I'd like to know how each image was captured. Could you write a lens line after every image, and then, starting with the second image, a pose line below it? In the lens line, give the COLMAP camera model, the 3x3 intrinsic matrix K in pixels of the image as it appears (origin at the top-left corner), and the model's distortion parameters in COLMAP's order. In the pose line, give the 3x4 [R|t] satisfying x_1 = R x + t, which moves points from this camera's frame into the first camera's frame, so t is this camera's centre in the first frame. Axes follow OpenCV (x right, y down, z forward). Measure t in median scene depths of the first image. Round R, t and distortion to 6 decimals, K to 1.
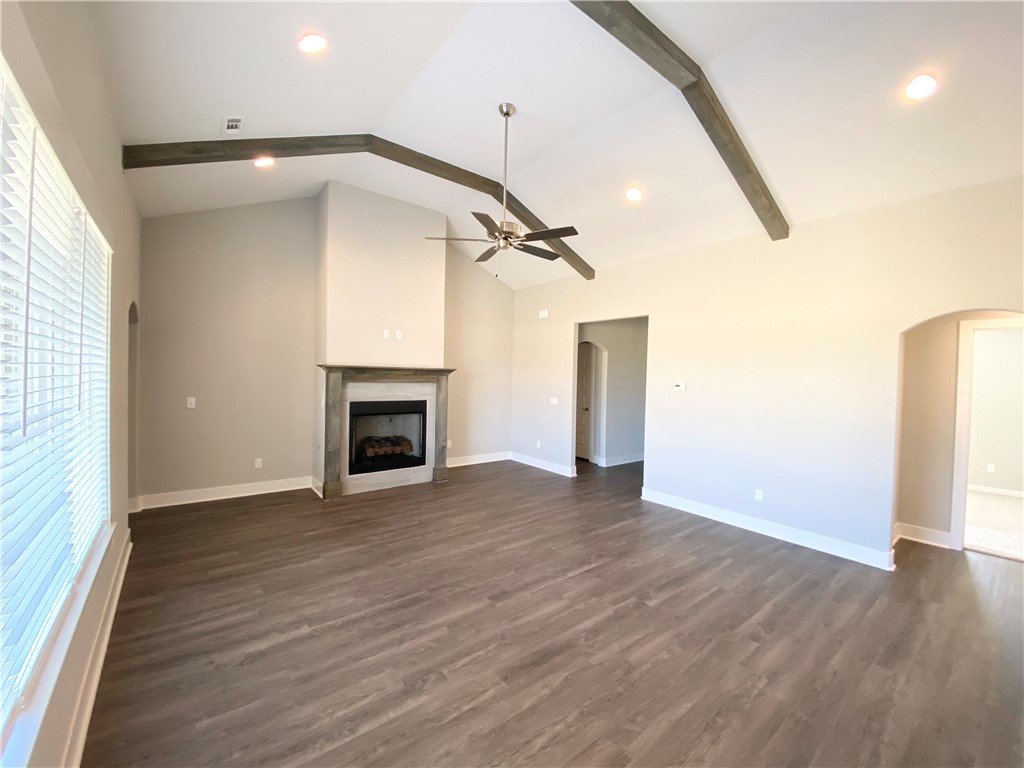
lens RADIAL K [[418.3, 0, 514.7], [0, 418.3, 380.2], [0, 0, 1]] dist [0.052920, -0.039039]
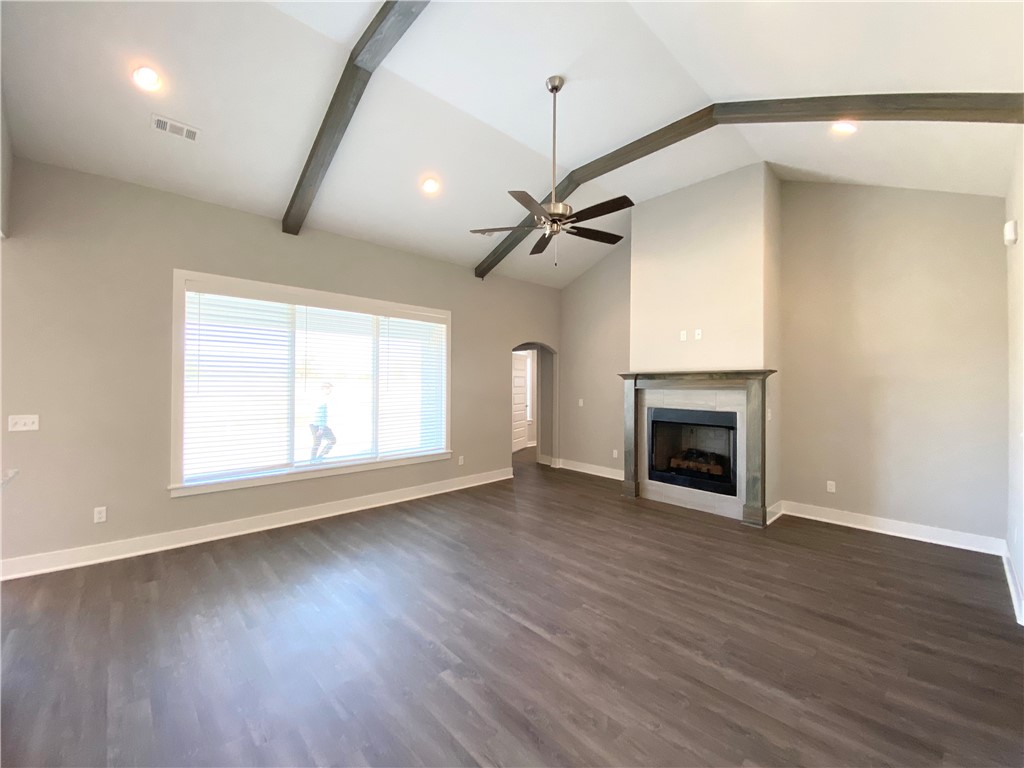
lens RADIAL K [[418.3, 0, 514.7], [0, 418.3, 380.2], [0, 0, 1]] dist [0.052920, -0.039039]
pose [[0.077769, -0.031771, -0.996465, 0.692600], [-0.020905, 0.999220, -0.033491, 0.030011], [0.996752, 0.023436, 0.077045, 0.681328]]
